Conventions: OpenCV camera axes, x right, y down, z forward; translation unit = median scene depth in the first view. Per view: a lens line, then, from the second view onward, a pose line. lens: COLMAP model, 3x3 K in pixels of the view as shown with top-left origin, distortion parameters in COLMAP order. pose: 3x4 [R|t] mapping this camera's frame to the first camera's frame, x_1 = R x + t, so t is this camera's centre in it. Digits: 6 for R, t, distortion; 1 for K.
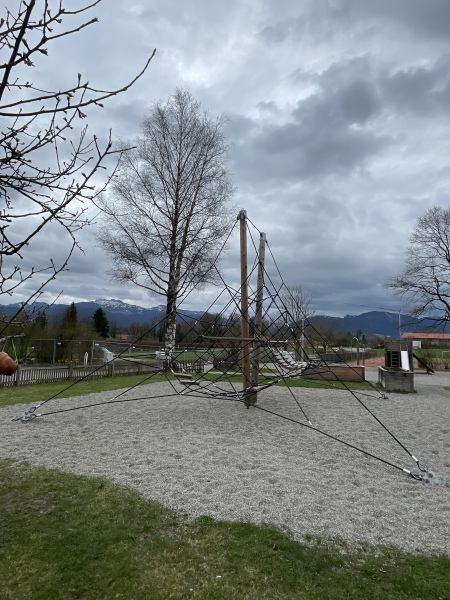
lens RADIAL K [[310.9, 0, 225.0], [0, 310.9, 300.0], [0, 0, 1]] dist [-0.002059, -0.000452]
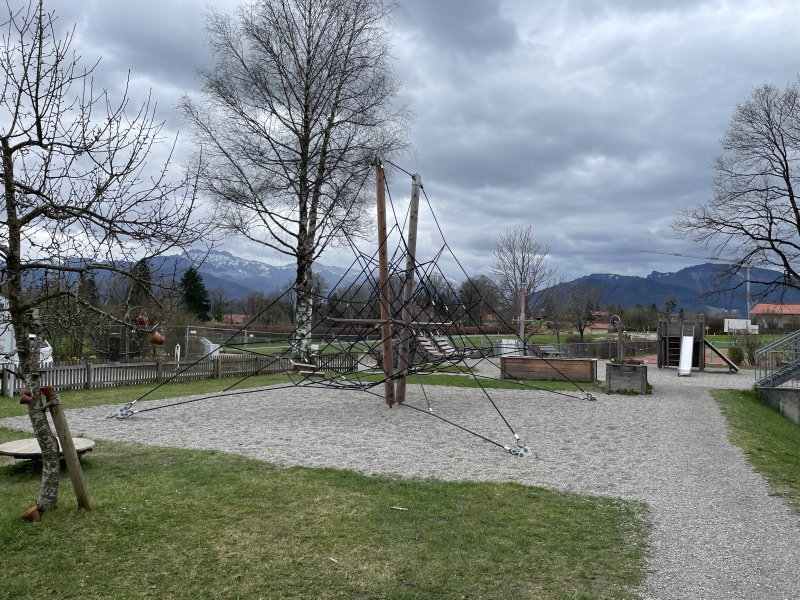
lens RADIAL K [[573.2, 0, 400.0], [0, 573.2, 300.0], [0, 0, 1]] dist [0.029626, -0.001798]
pose [[0.999240, -0.014156, -0.036323, 0.072733], [0.017357, 0.995847, 0.089370, -0.025863], [0.034907, -0.089933, 0.995336, -0.201283]]
